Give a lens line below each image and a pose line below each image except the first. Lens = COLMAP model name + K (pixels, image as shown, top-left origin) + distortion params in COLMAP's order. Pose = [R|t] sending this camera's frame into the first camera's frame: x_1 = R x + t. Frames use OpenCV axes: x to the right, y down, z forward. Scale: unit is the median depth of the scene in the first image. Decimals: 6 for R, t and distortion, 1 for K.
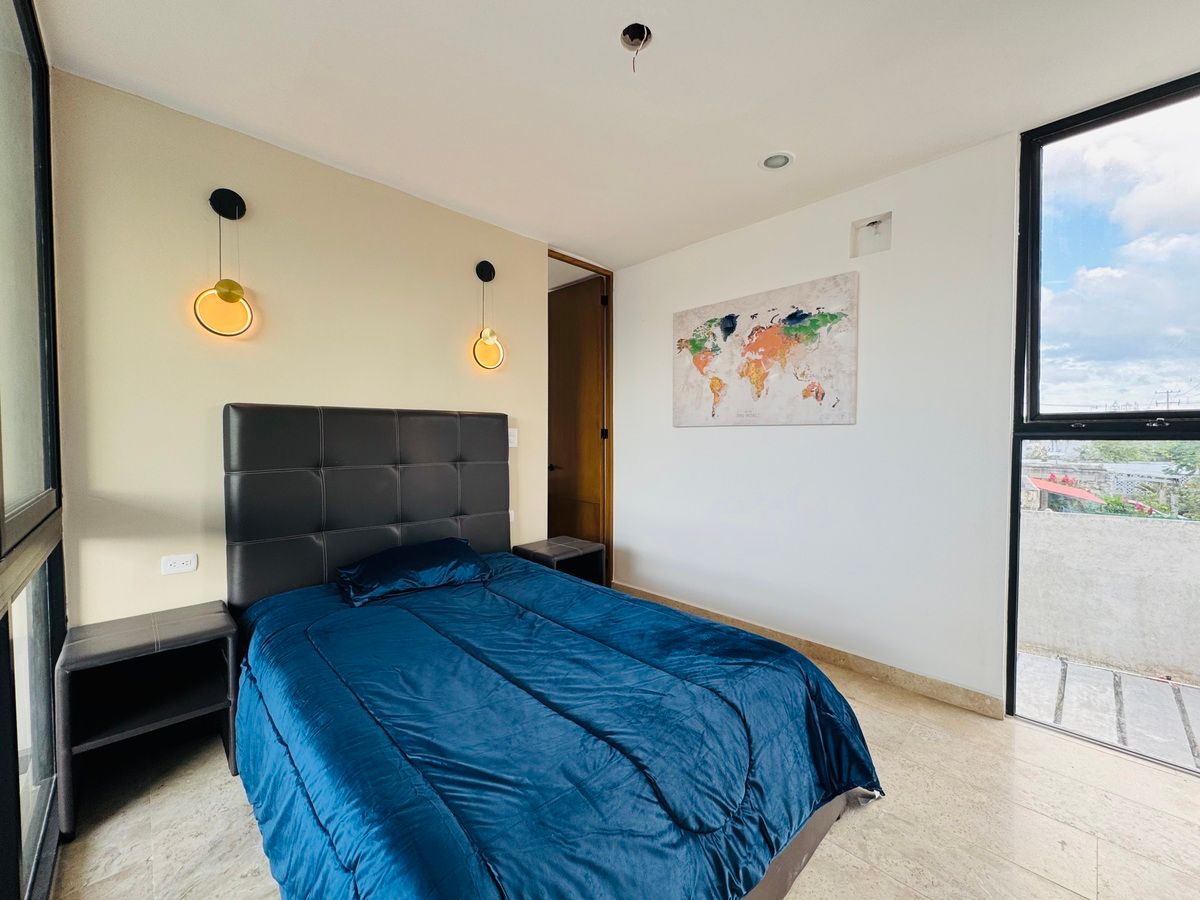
lens RADIAL K [[481.5, 0, 600.0], [0, 481.5, 450.0], [0, 0, 1]] dist [-0.000440, -0.000107]
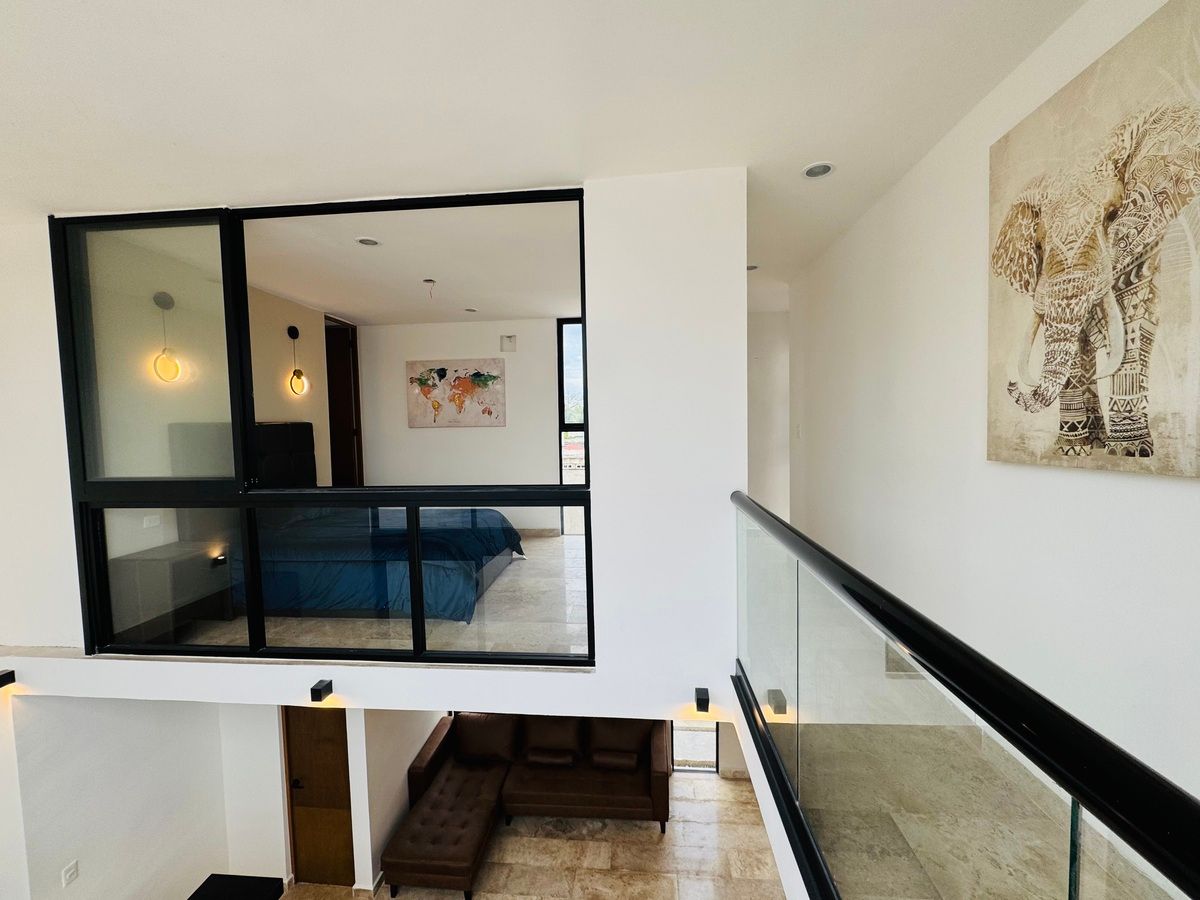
lens RADIAL K [[481.5, 0, 600.0], [0, 481.5, 450.0], [0, 0, 1]] dist [-0.000440, -0.000107]
pose [[0.751150, -0.052701, 0.658024, -0.542107], [0.035683, 0.998592, 0.039243, -0.013759], [-0.659166, -0.005997, 0.751974, -0.853793]]
